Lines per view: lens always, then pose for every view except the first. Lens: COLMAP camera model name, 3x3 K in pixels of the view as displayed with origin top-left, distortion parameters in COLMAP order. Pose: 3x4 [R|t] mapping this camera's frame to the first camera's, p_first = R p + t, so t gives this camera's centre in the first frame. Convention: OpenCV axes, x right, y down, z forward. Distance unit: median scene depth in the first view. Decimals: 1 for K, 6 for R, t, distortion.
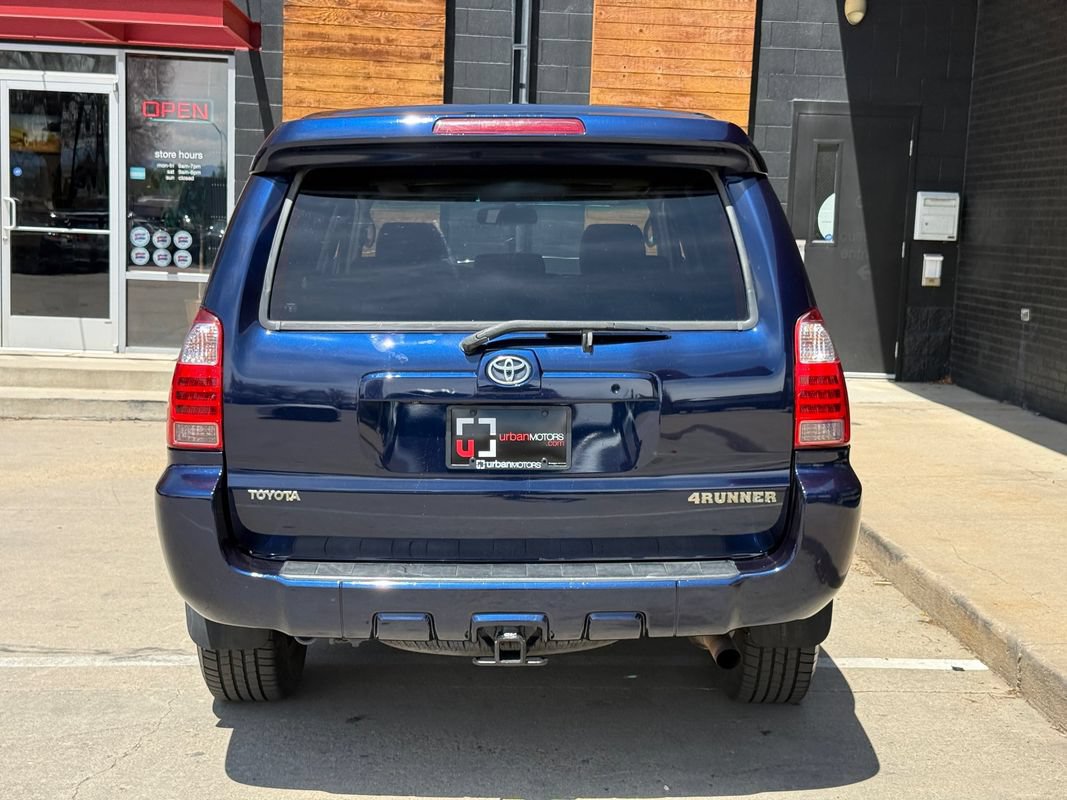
lens RADIAL K [[1475.8, 0, 533.6], [0, 1475.8, 395.6], [0, 0, 1]] dist [0.239017, -0.485232]
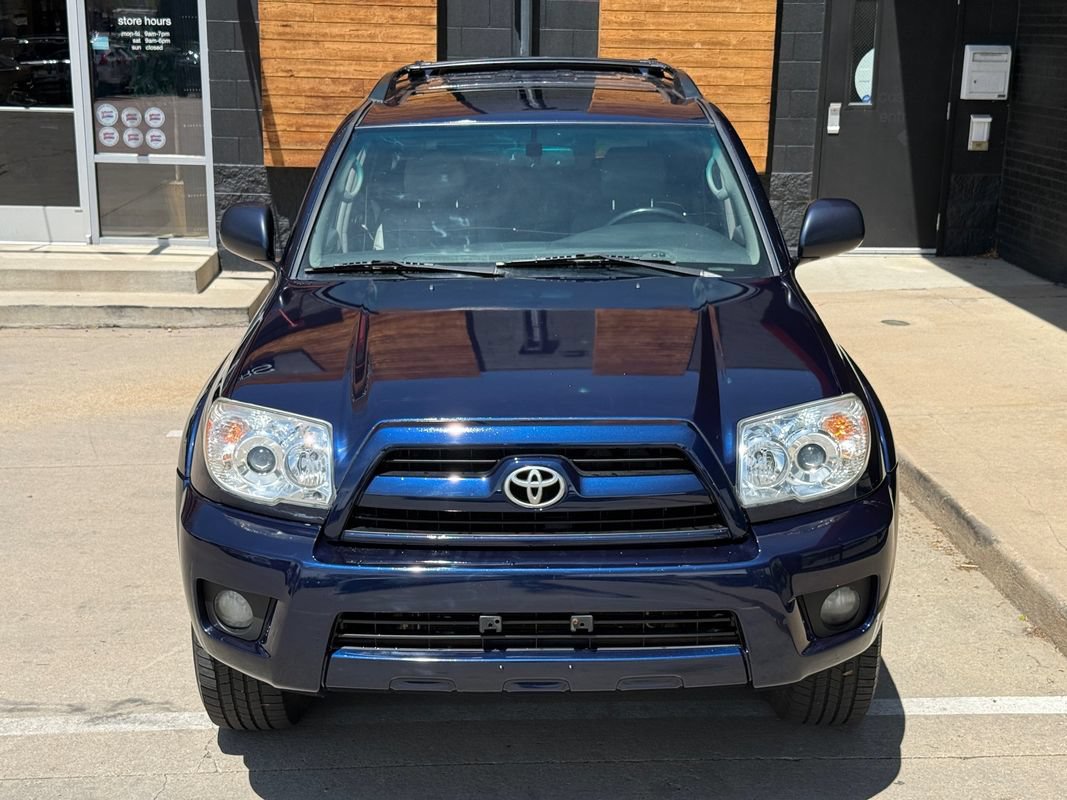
lens RADIAL K [[1474.2, 0, 527.0], [0, 1474.2, 408.0], [0, 0, 1]] dist [0.245694, -0.533359]
pose [[0.999785, -0.020663, -0.001560, -0.012051], [0.020688, 0.991016, 0.132134, -0.051013], [-0.001185, -0.132138, 0.991231, 0.082126]]
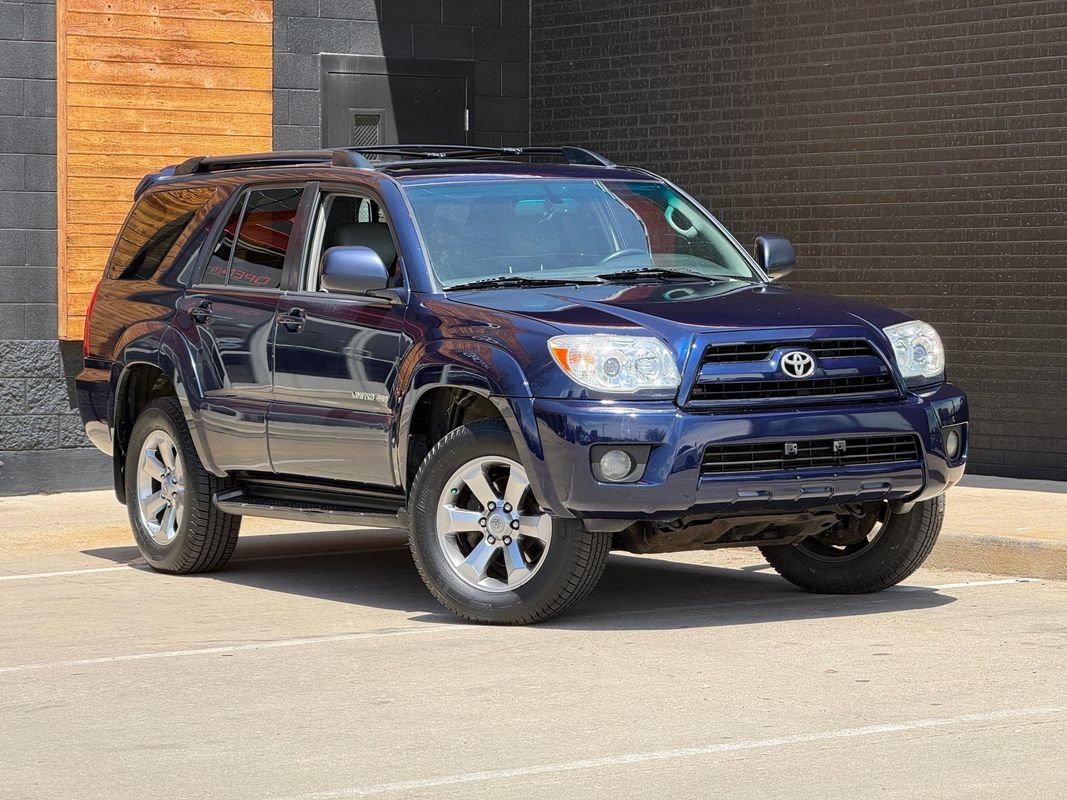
lens RADIAL K [[3666.5, 0, 533.5], [0, 3666.5, 400.0], [0, 0, 1]] dist [0.191162, 3.933287]
pose [[0.868305, -0.054428, 0.493036, -0.681516], [0.091505, 0.994479, -0.051369, 0.072229], [-0.487518, 0.089719, 0.868491, -0.614581]]
